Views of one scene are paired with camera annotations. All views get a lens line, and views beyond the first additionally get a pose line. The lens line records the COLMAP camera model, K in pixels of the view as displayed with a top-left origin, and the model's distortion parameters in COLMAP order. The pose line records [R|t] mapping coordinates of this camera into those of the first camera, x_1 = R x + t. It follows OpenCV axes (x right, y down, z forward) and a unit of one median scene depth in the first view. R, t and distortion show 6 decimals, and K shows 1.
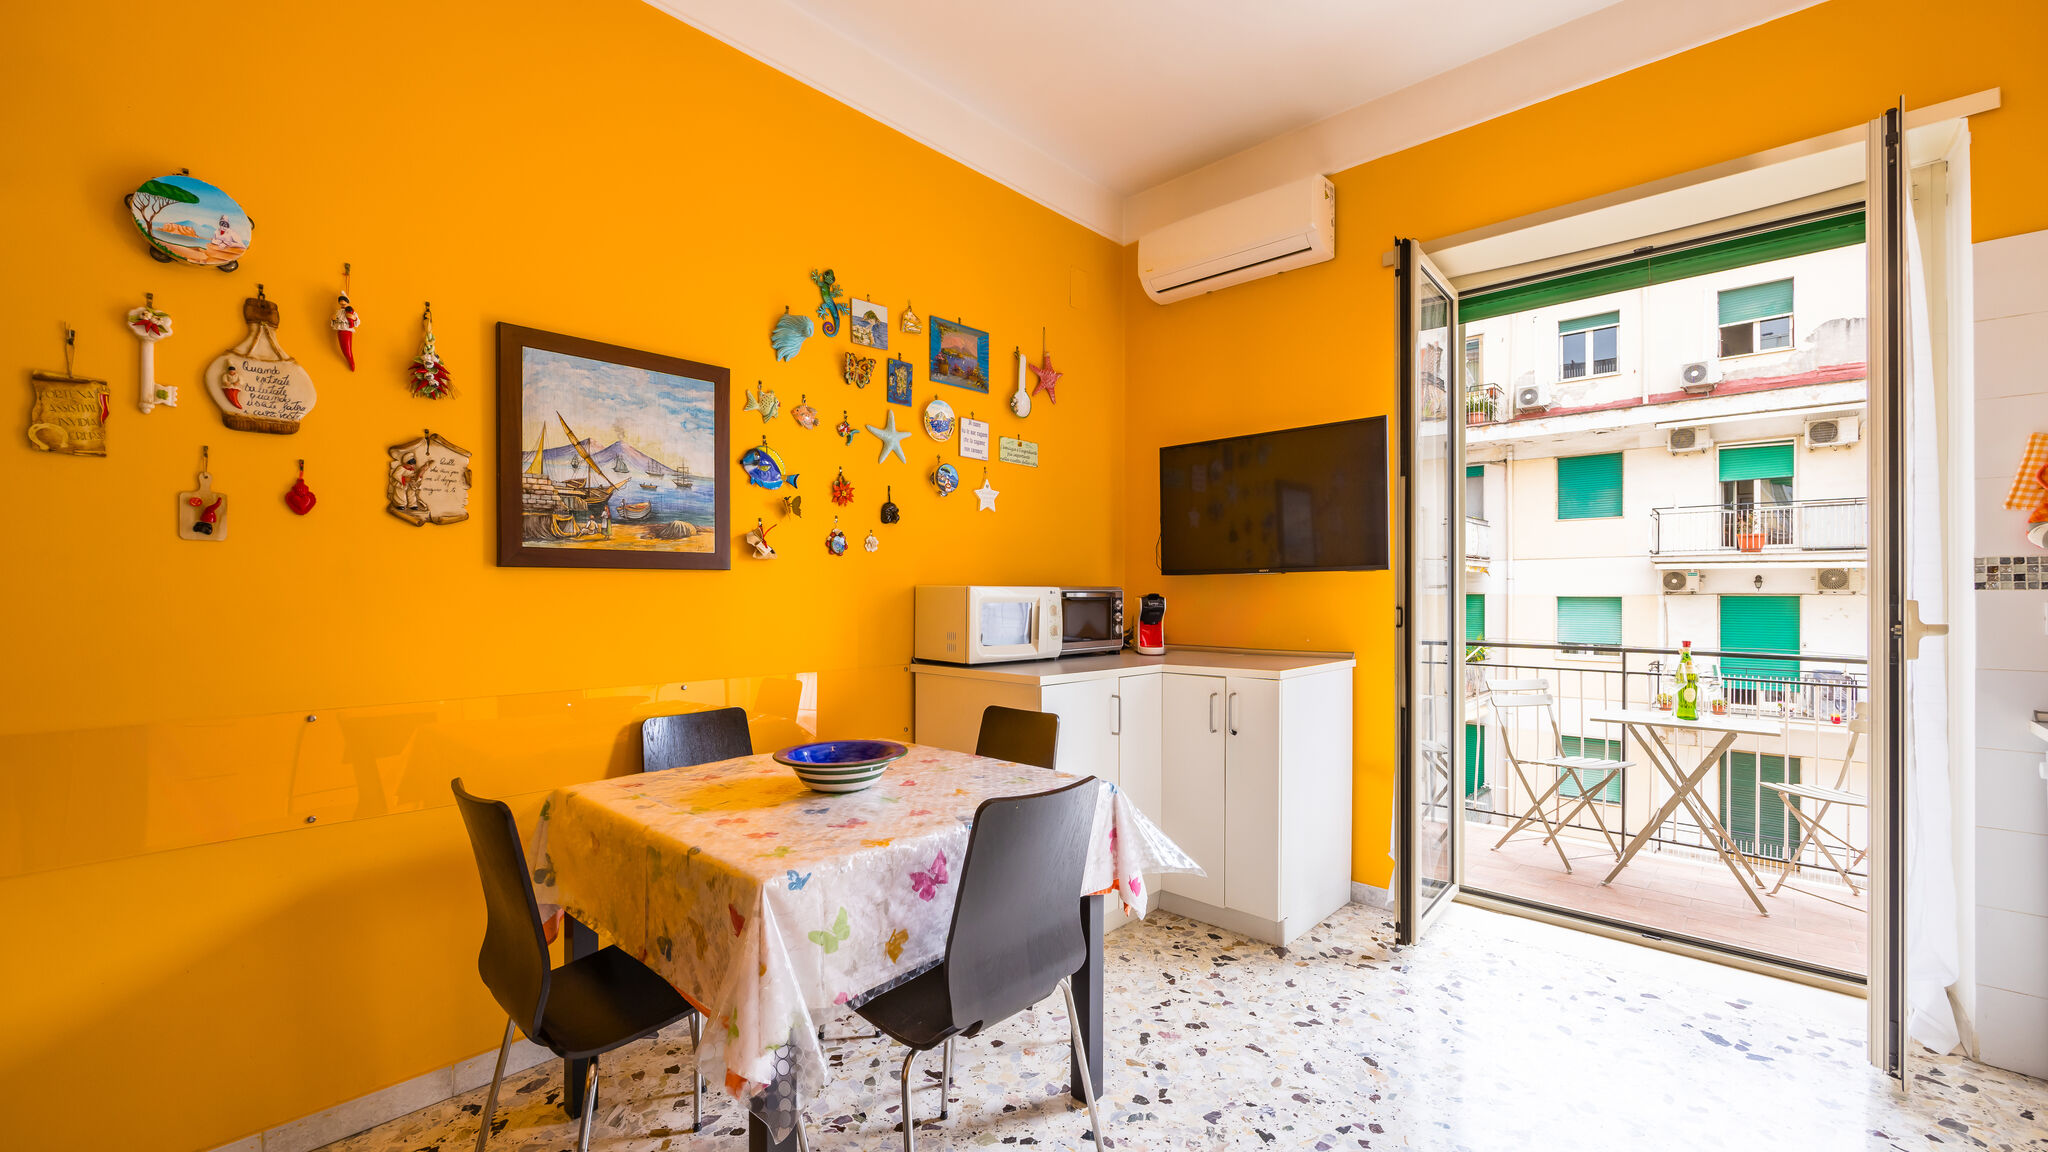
lens RADIAL K [[837.2, 0, 1028.4], [0, 837.2, 583.4], [0, 0, 1]] dist [0.003270, -0.000273]
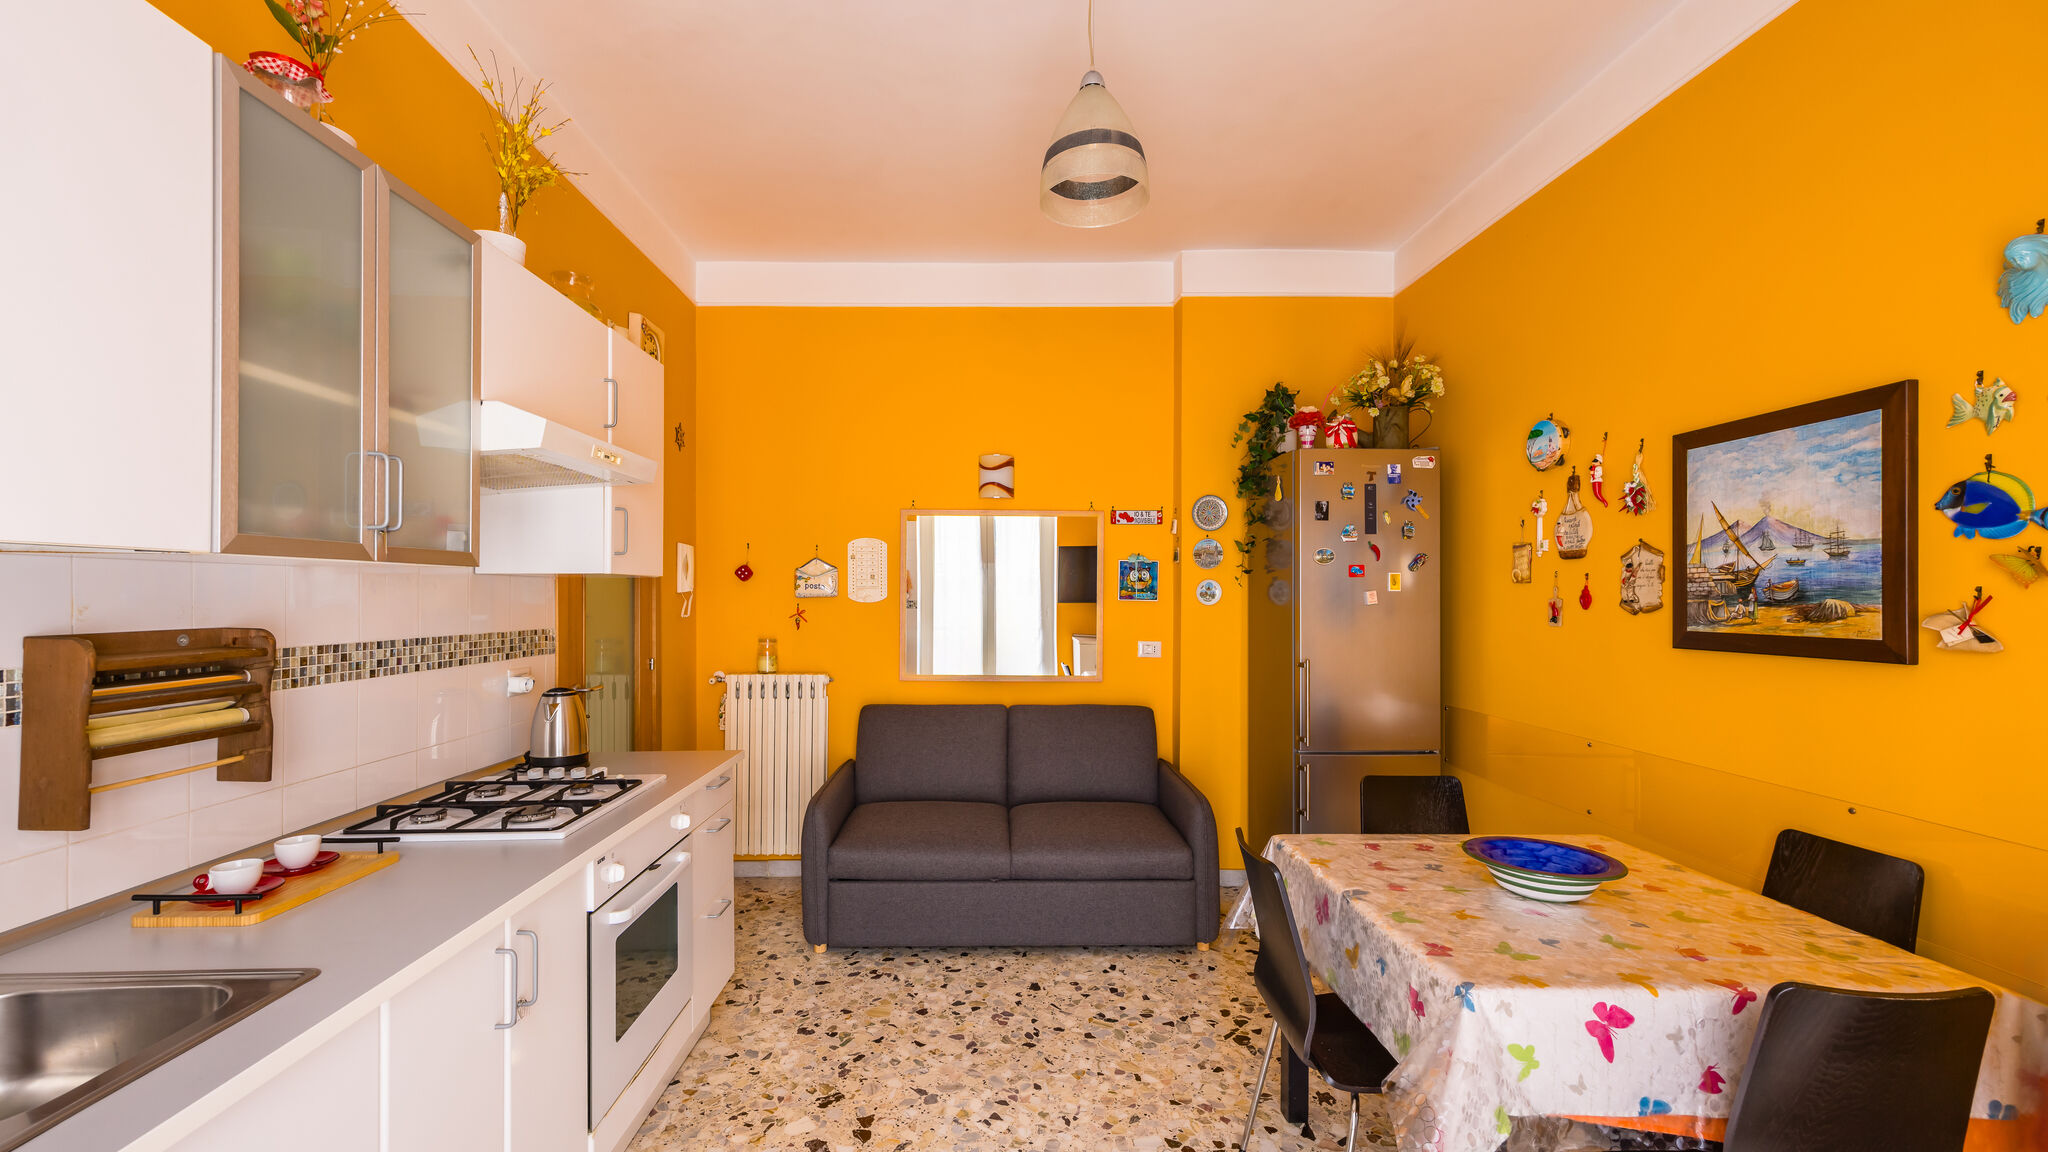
lens RADIAL K [[837.2, 0, 987.9], [0, 837.2, 596.8], [0, 0, 1]] dist [0.003270, -0.000273]
pose [[-0.732769, -0.000512, -0.680478, 0.662878], [0.004781, 0.999971, -0.005900, -0.069129], [0.680461, -0.007577, -0.732745, 0.944287]]
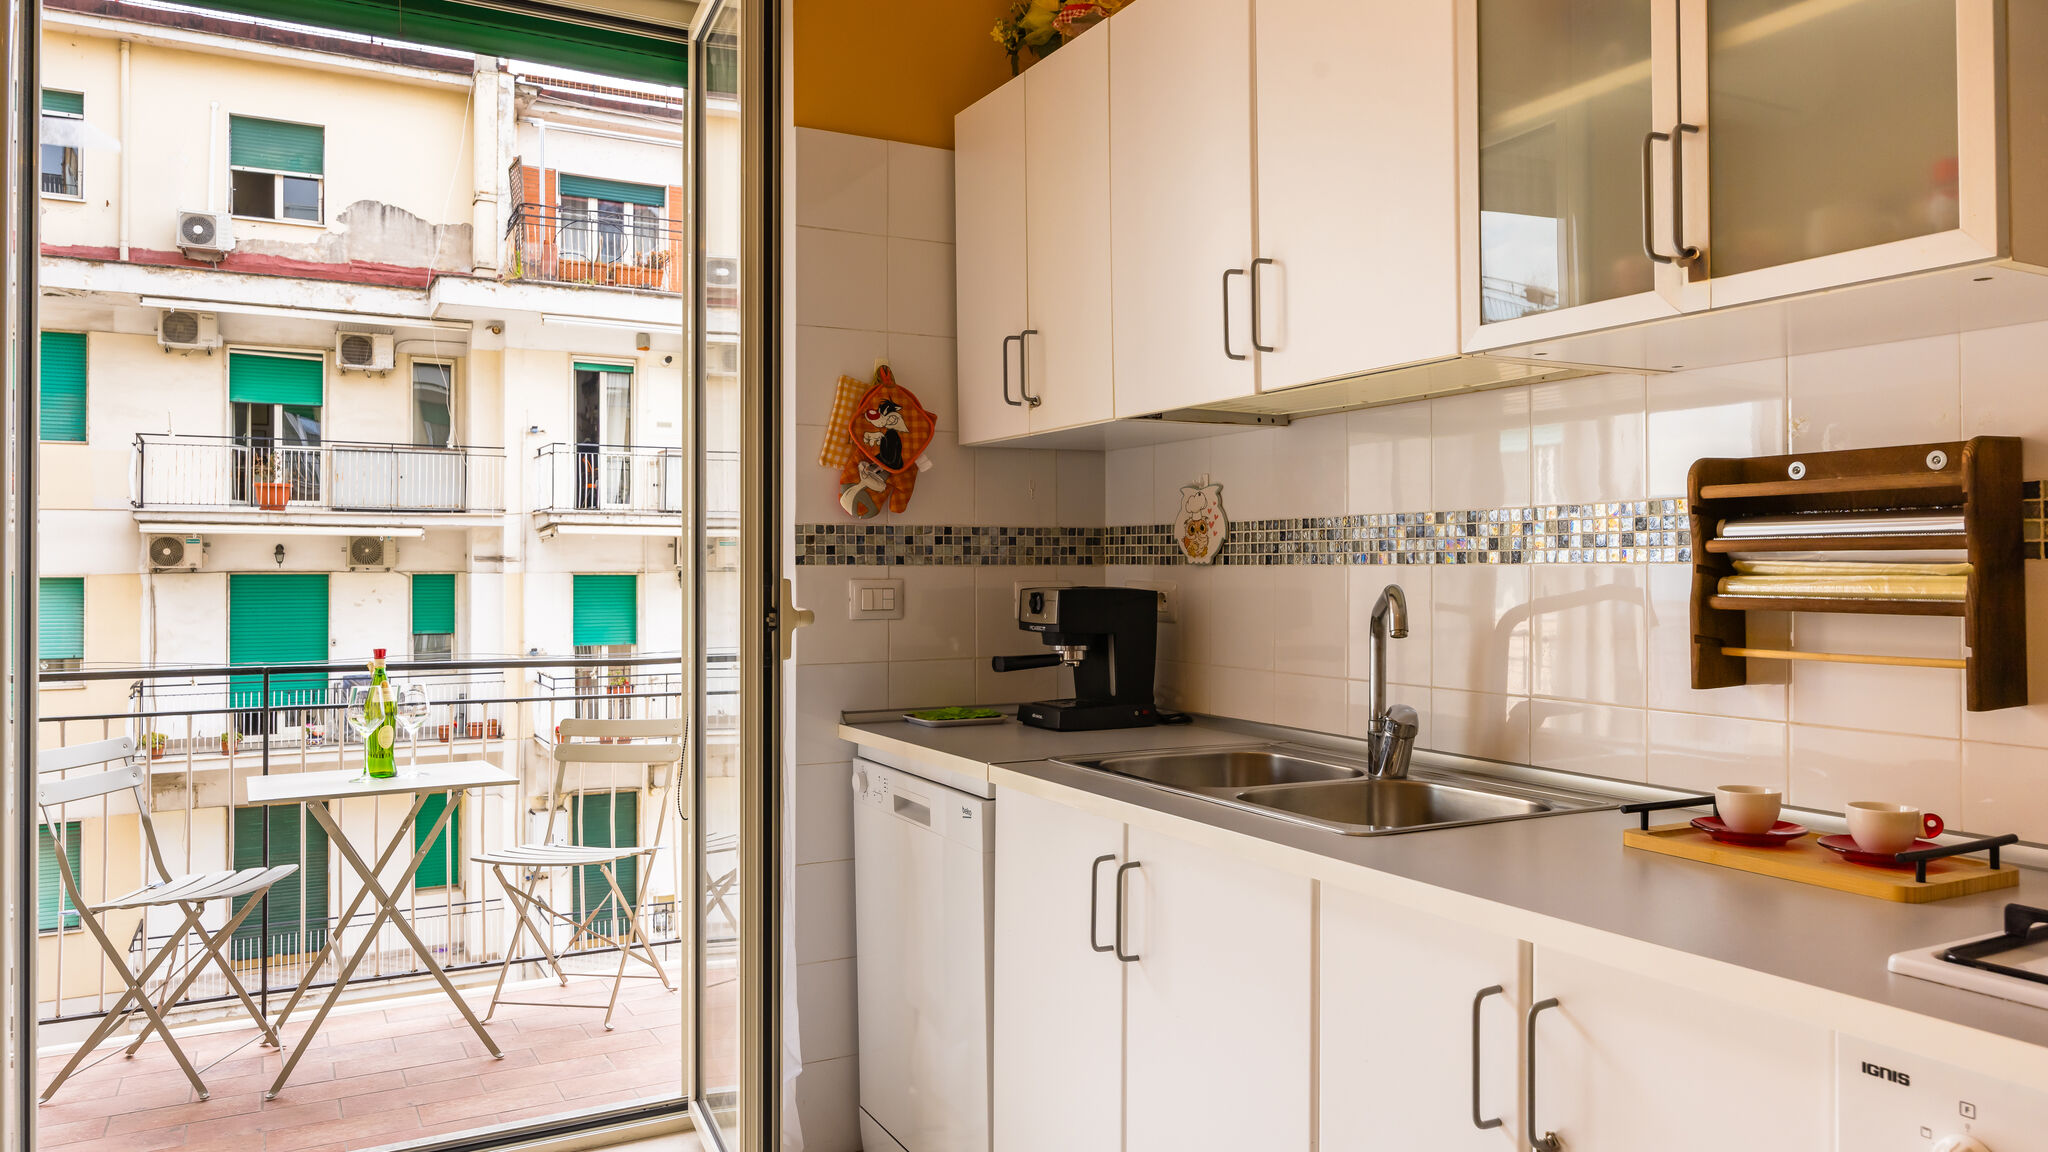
lens RADIAL K [[1378.6, 0, 1019.2], [0, 1378.6, 557.3], [0, 0, 1]] dist [-0.004370, 0.003787]
pose [[0.319670, 0.005584, 0.947512, -0.024260], [-0.007191, 0.999968, -0.003467, 0.002551], [-0.947501, -0.005705, 0.319700, 0.313392]]
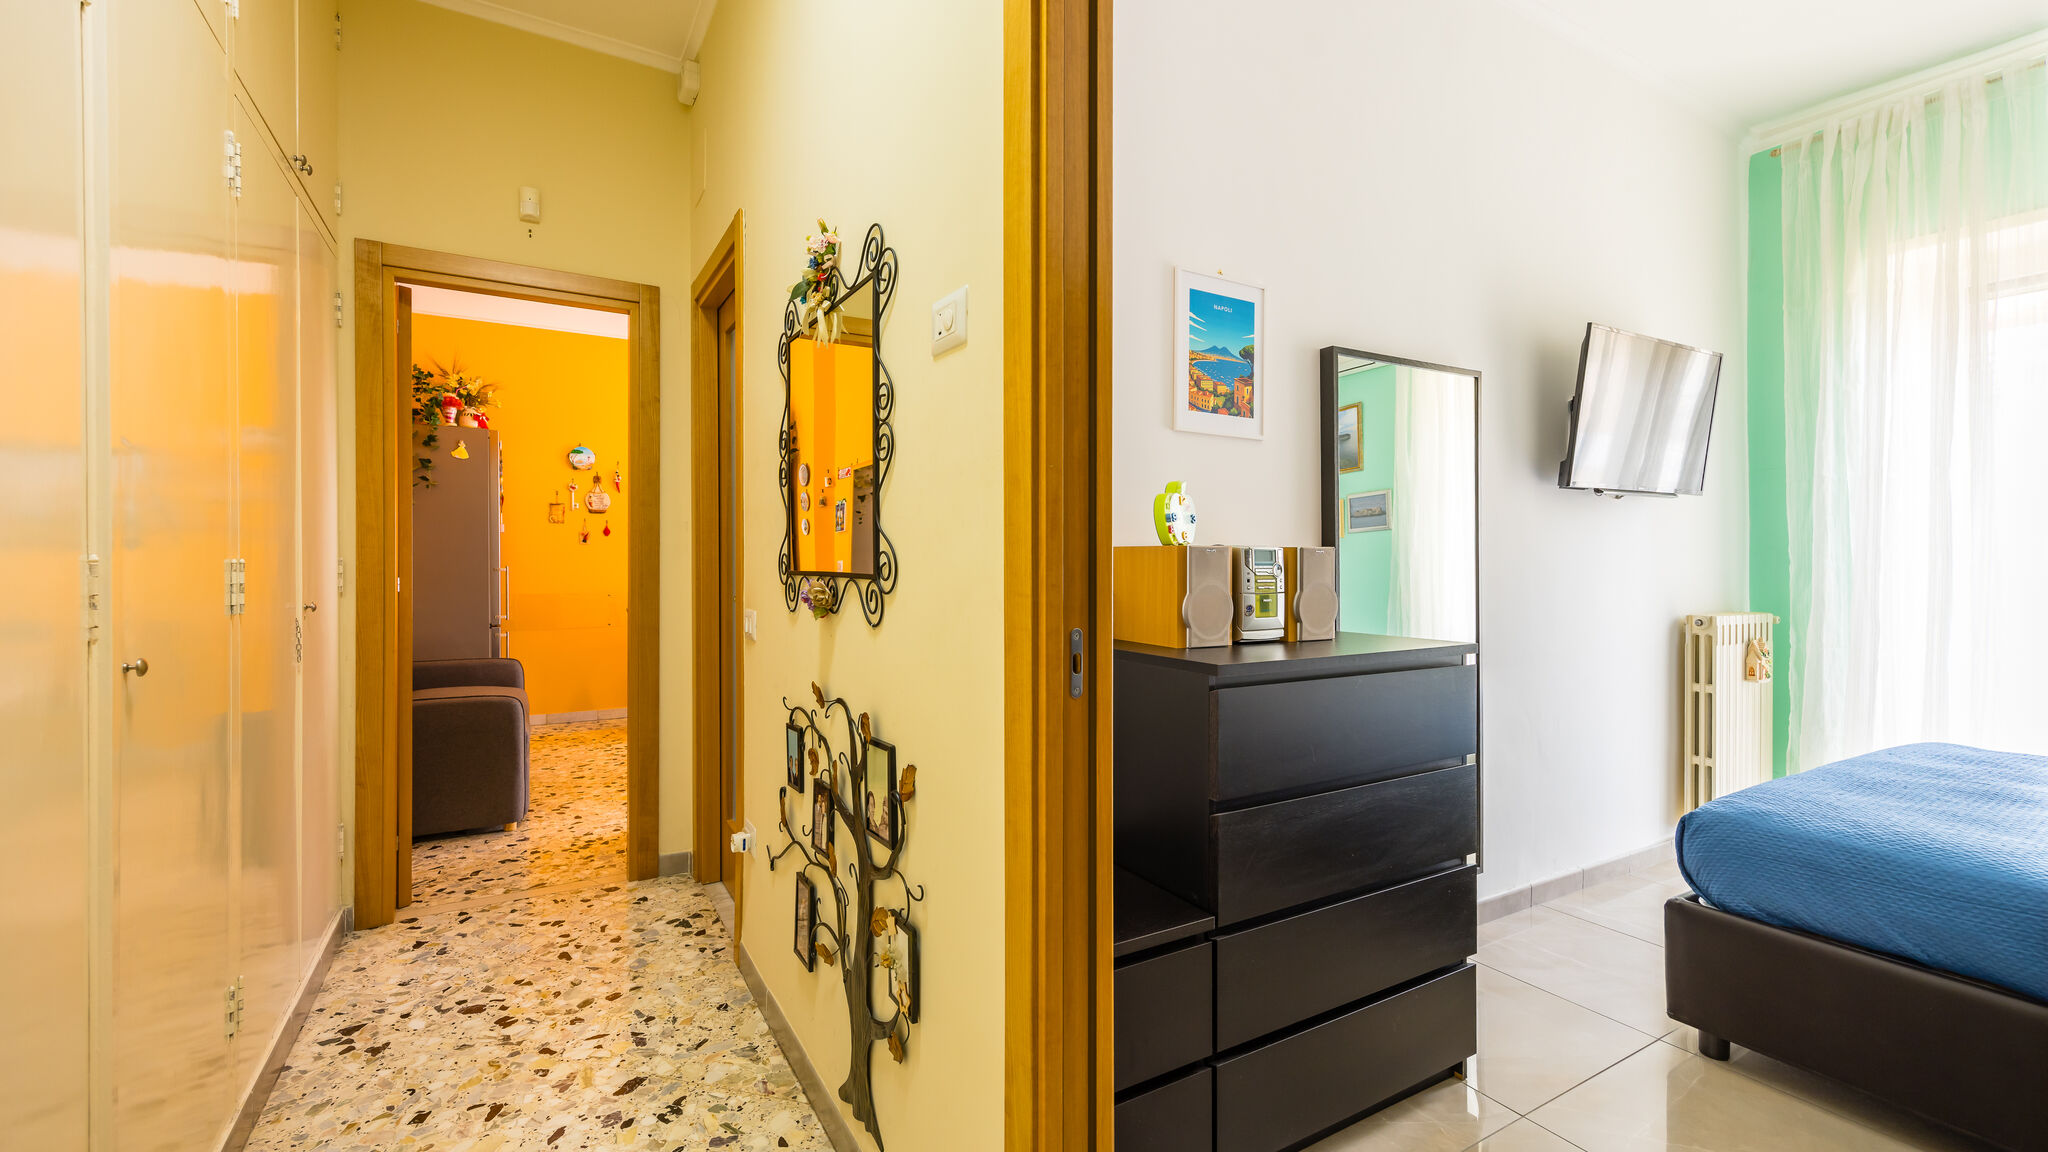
lens RADIAL K [[837.2, 0, 1013.8], [0, 837.2, 570.1], [0, 0, 1]] dist [0.003270, -0.000273]
pose [[0.957558, 0.002969, -0.288227, 1.200721], [0.002310, 0.999836, 0.017974, -0.000183], [0.288233, -0.017877, 0.957394, -1.264549]]
